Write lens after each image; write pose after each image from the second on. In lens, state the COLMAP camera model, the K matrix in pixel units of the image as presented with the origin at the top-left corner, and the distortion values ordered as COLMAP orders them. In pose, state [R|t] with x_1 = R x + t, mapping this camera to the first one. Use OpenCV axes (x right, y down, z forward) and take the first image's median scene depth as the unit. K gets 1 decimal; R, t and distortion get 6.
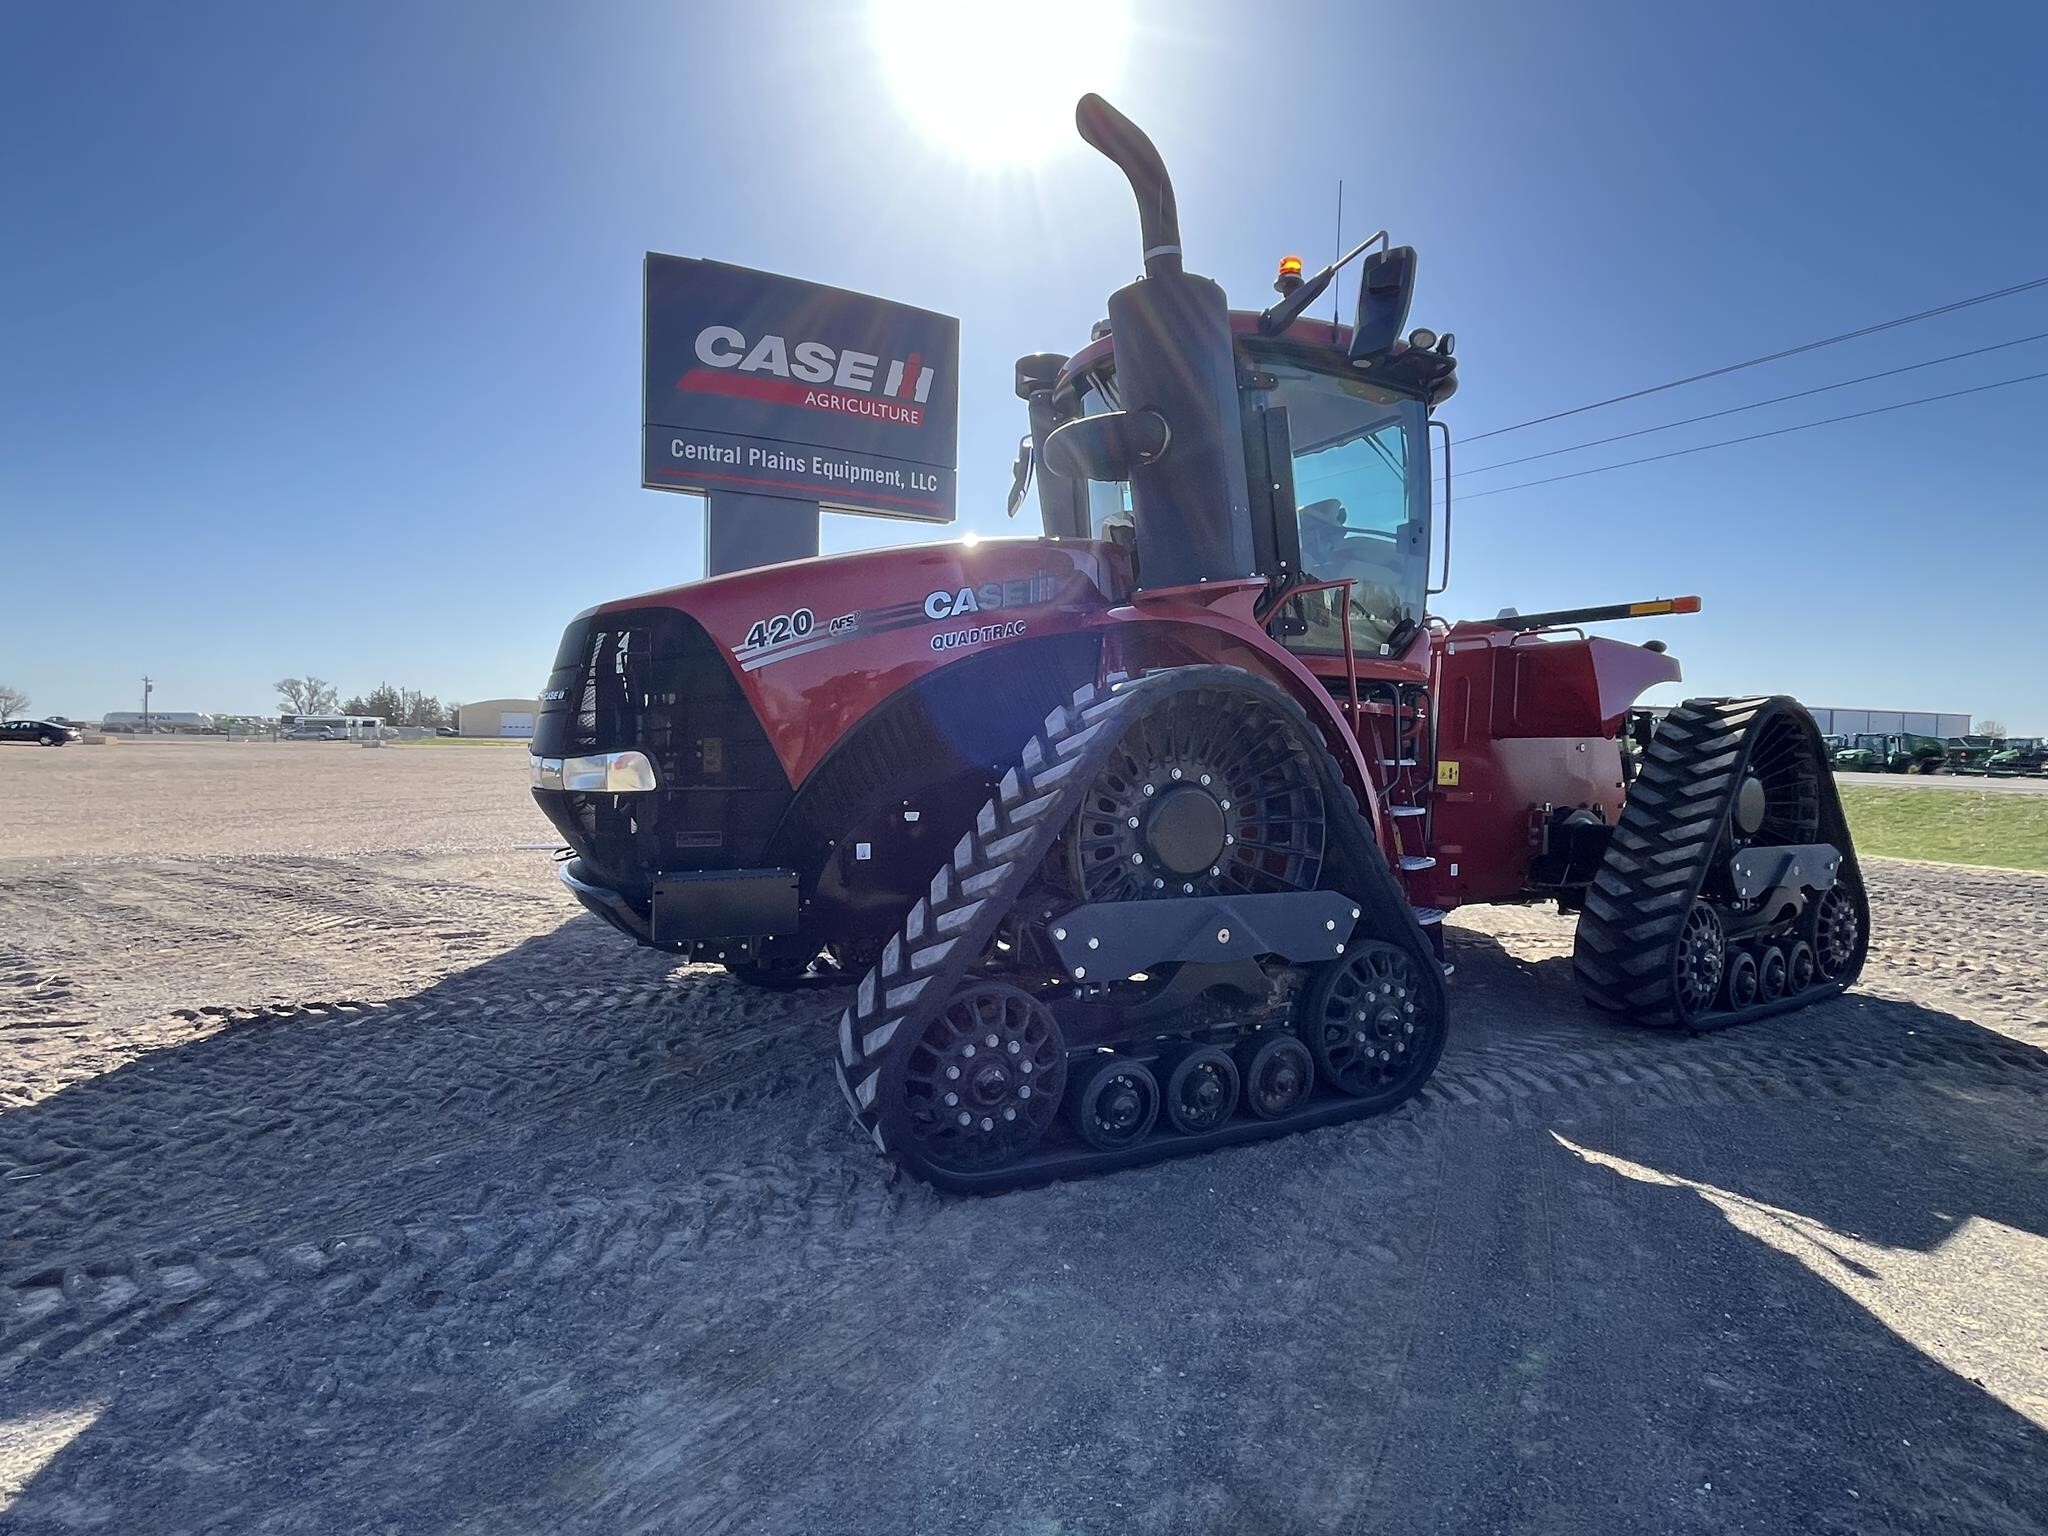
lens RADIAL K [[1038.5, 0, 1024.2], [0, 1038.5, 766.6], [0, 0, 1]] dist [-0.001749, -0.000663]
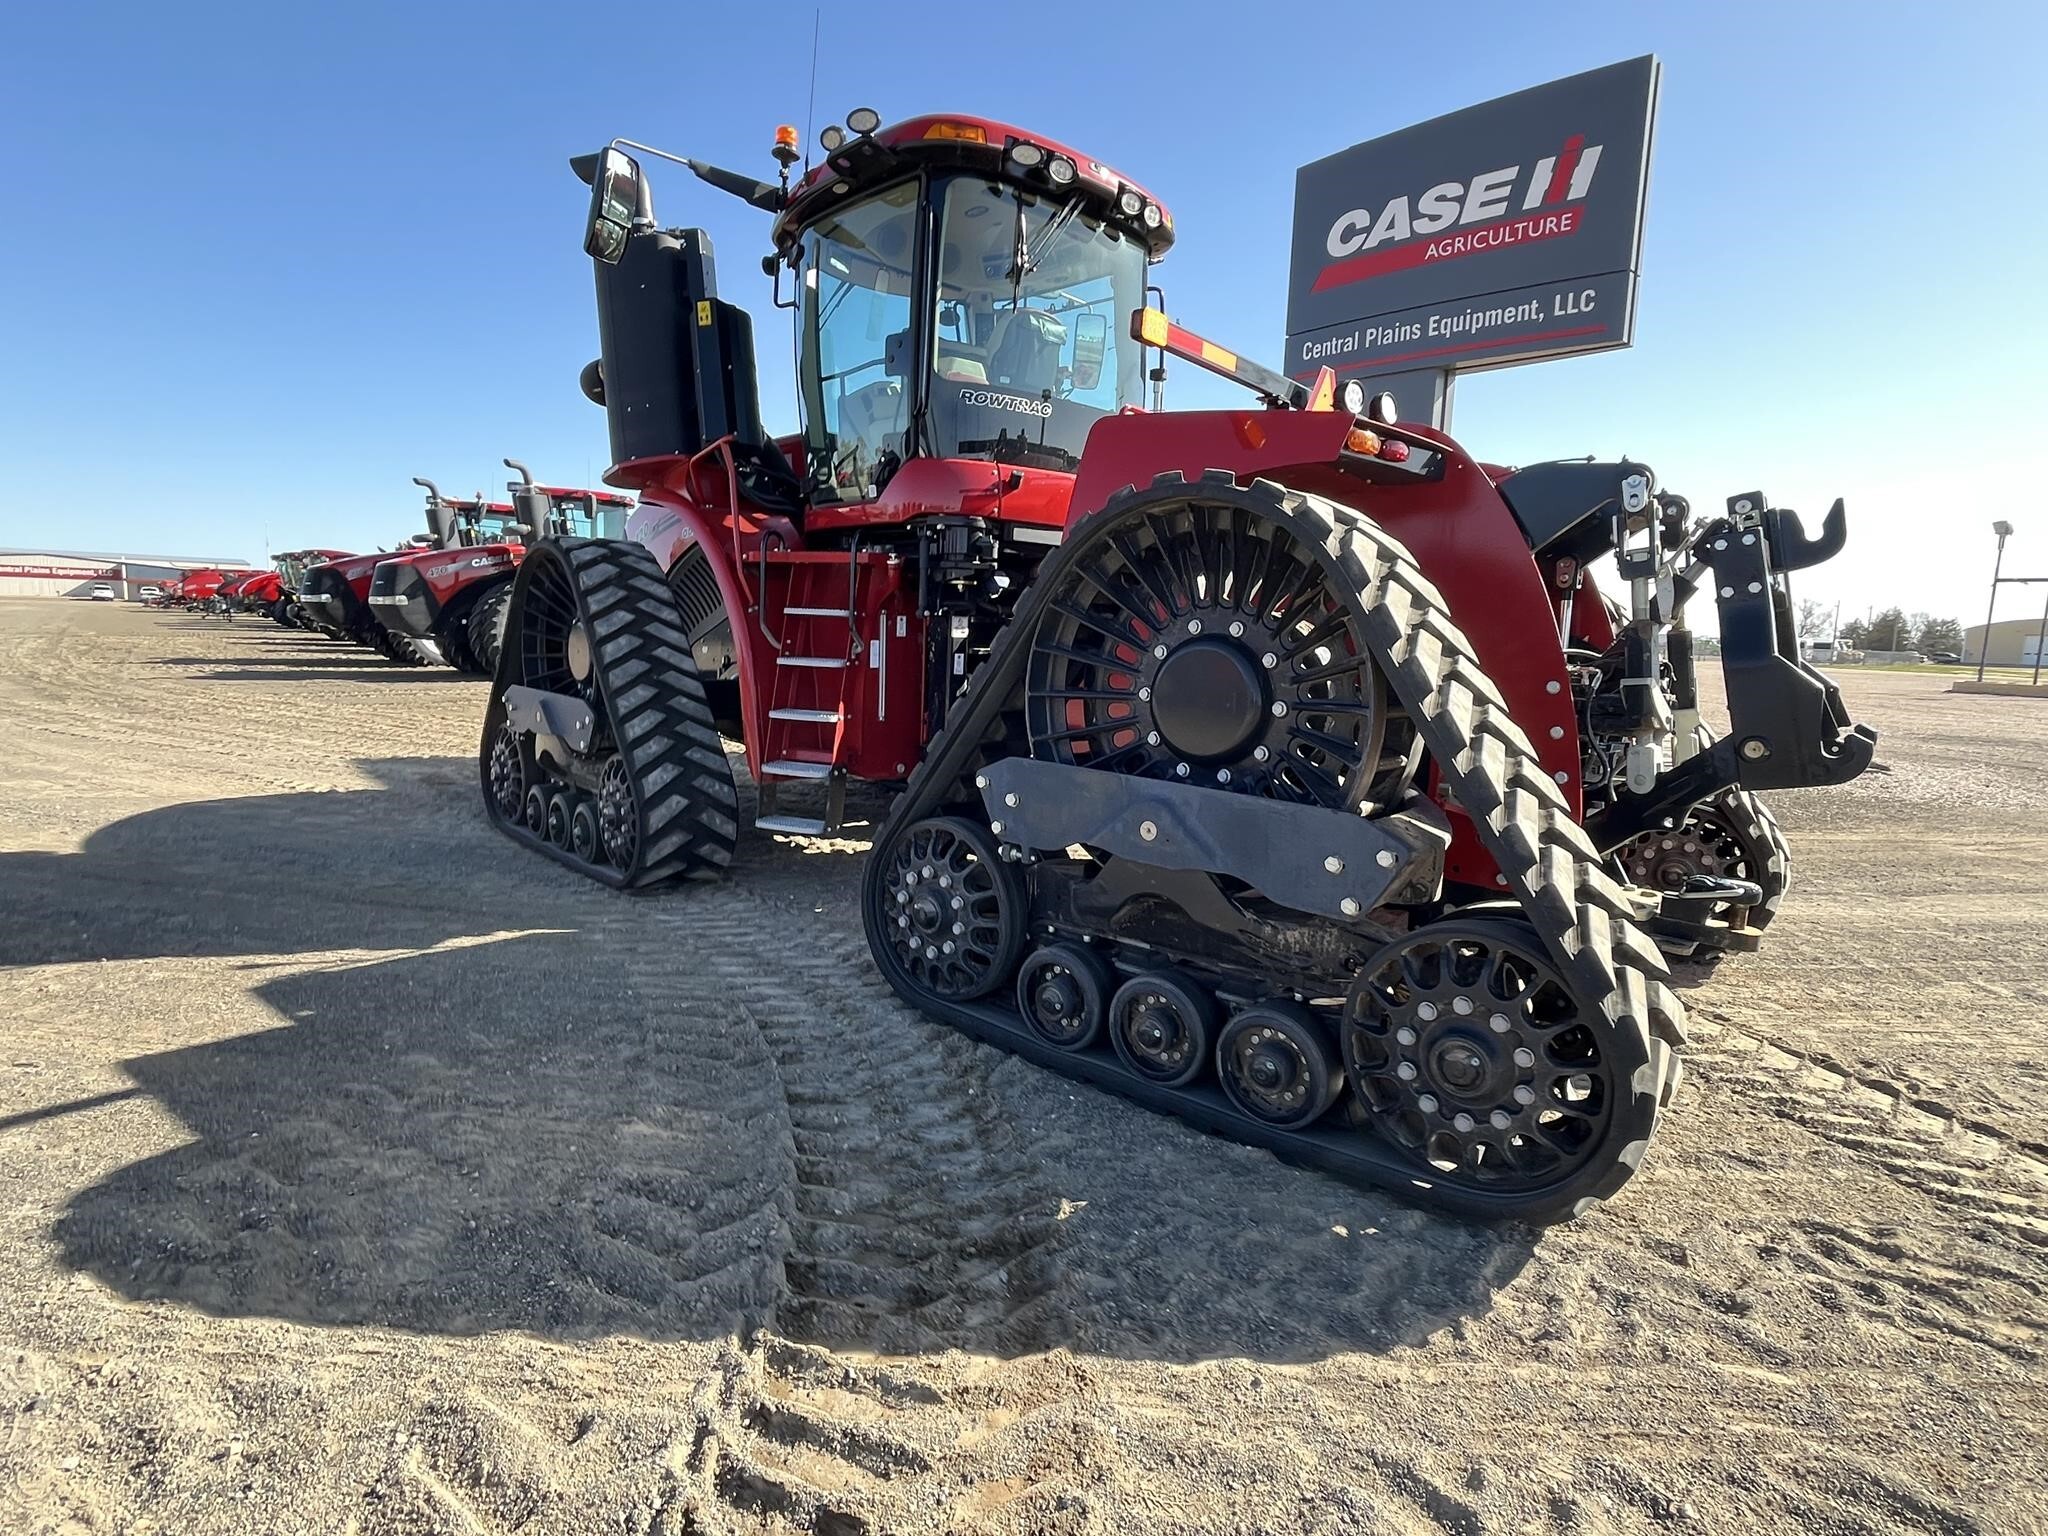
lens RADIAL K [[1038.5, 0, 1024.8], [0, 1038.5, 761.9], [0, 0, 1]] dist [-0.001749, -0.000663]
pose [[0.294164, 0.119208, -0.948292, 1.246183], [-0.054441, 0.992670, 0.107898, 0.018190], [0.954203, 0.019886, 0.298498, 0.830609]]
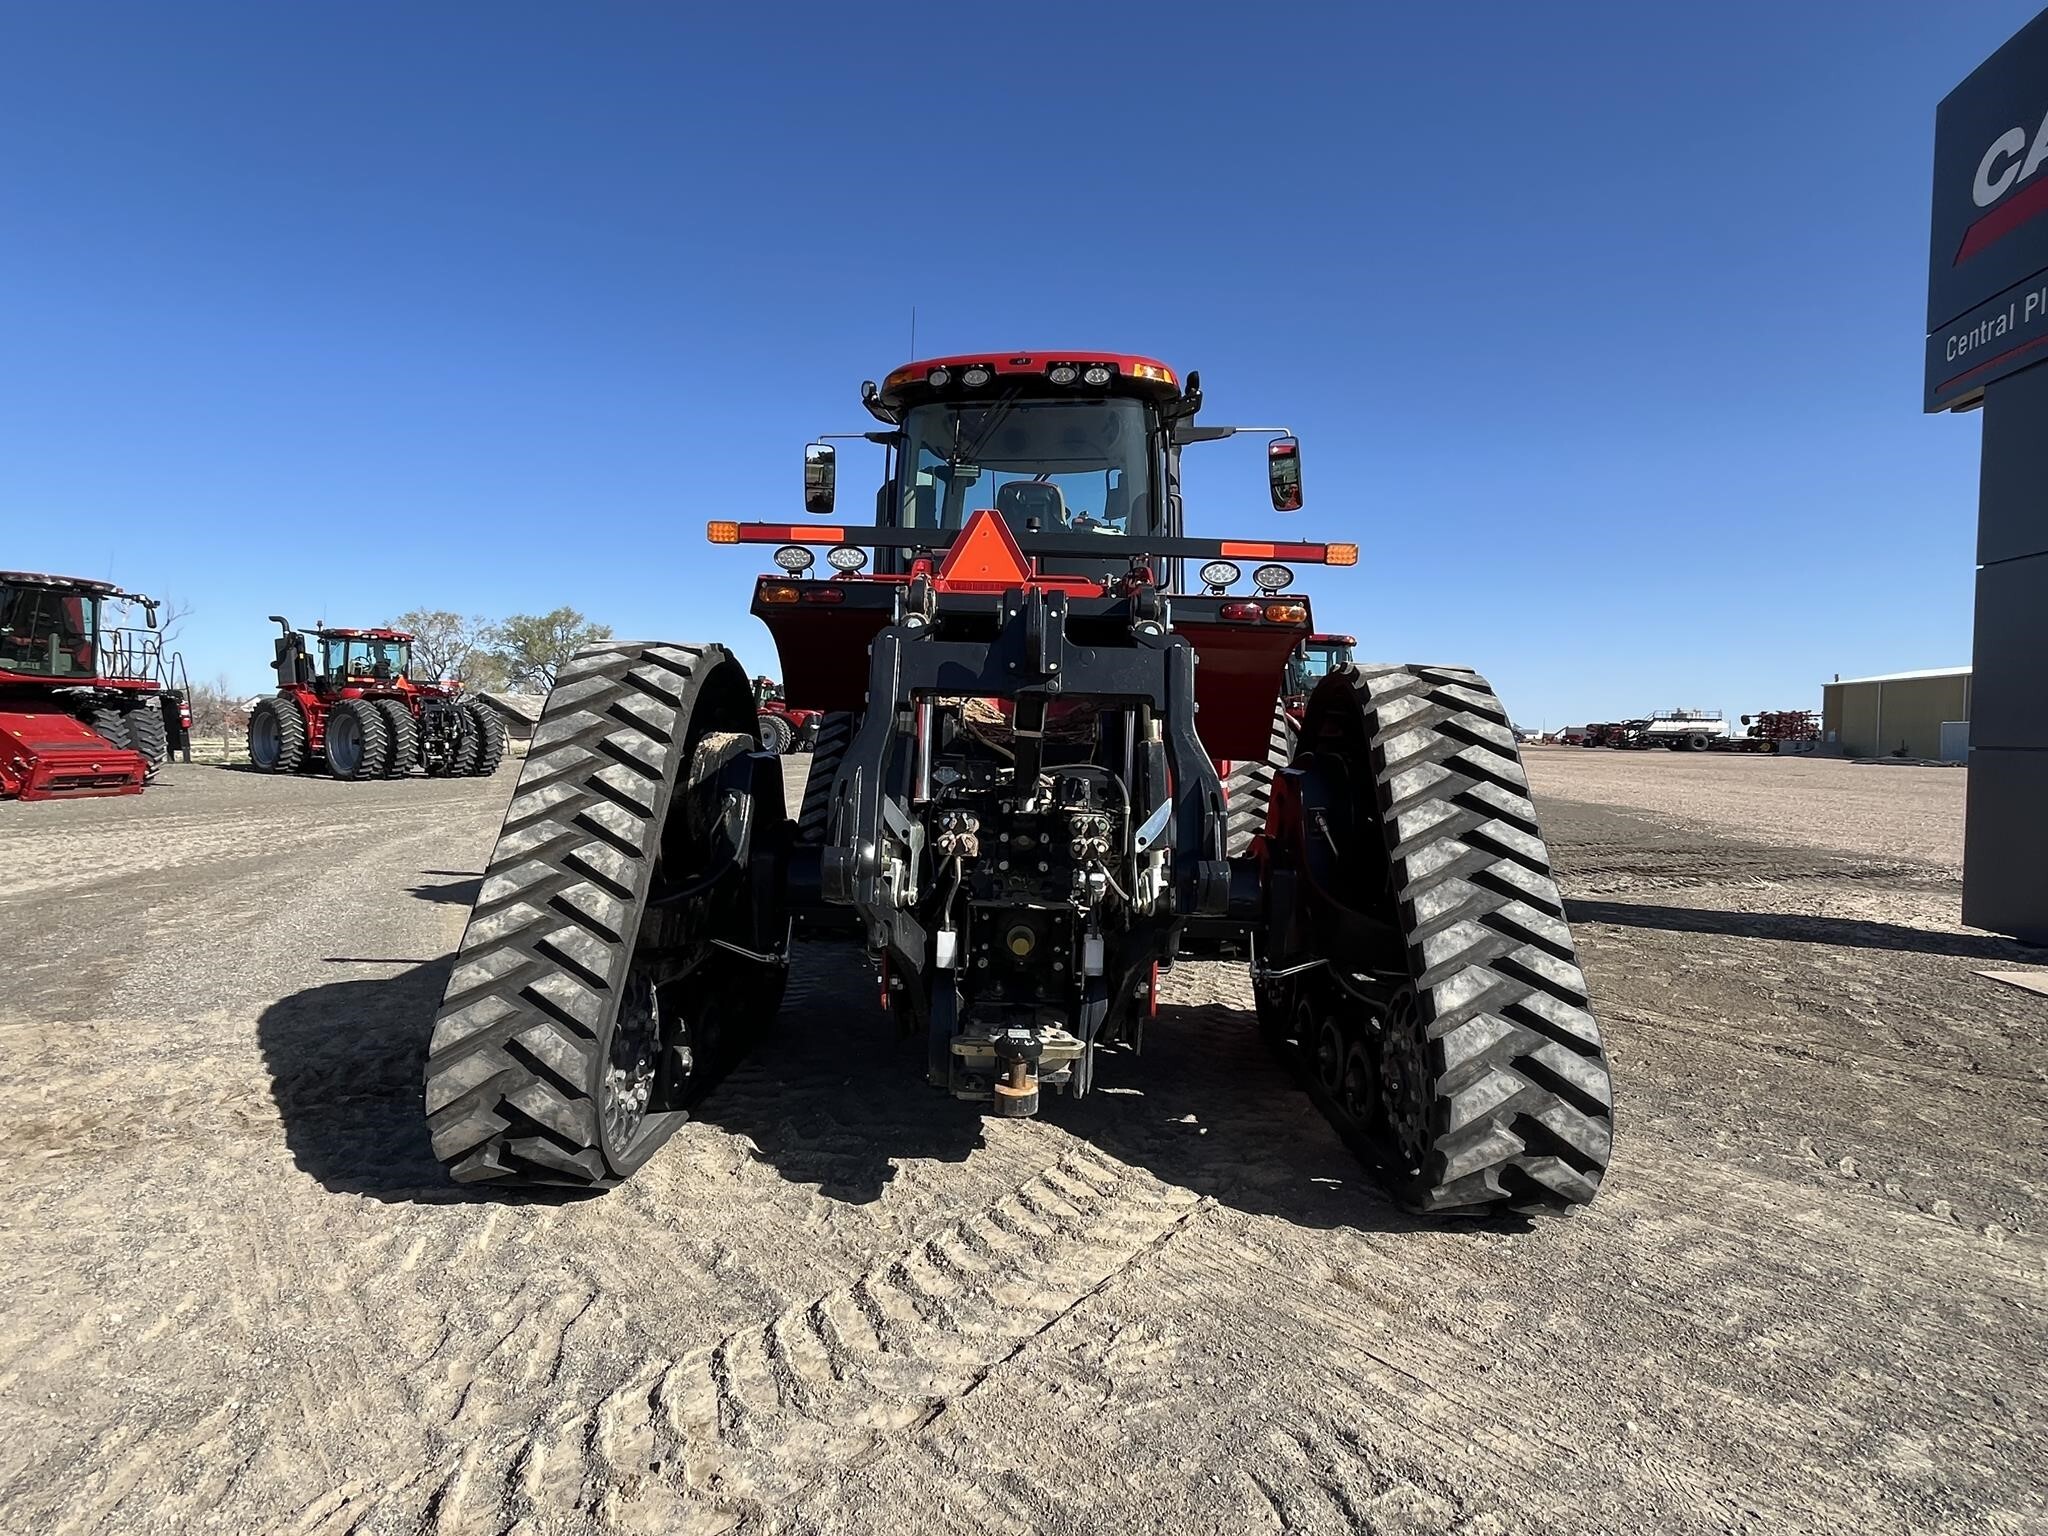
lens RADIAL K [[1038.5, 0, 1020.0], [0, 1038.5, 771.1], [0, 0, 1]] dist [-0.001749, -0.000663]
pose [[-0.546971, 0.007144, -0.837121, 1.237377], [-0.046978, 0.998126, 0.039213, -0.021804], [0.835832, 0.060775, -0.545611, 1.719260]]
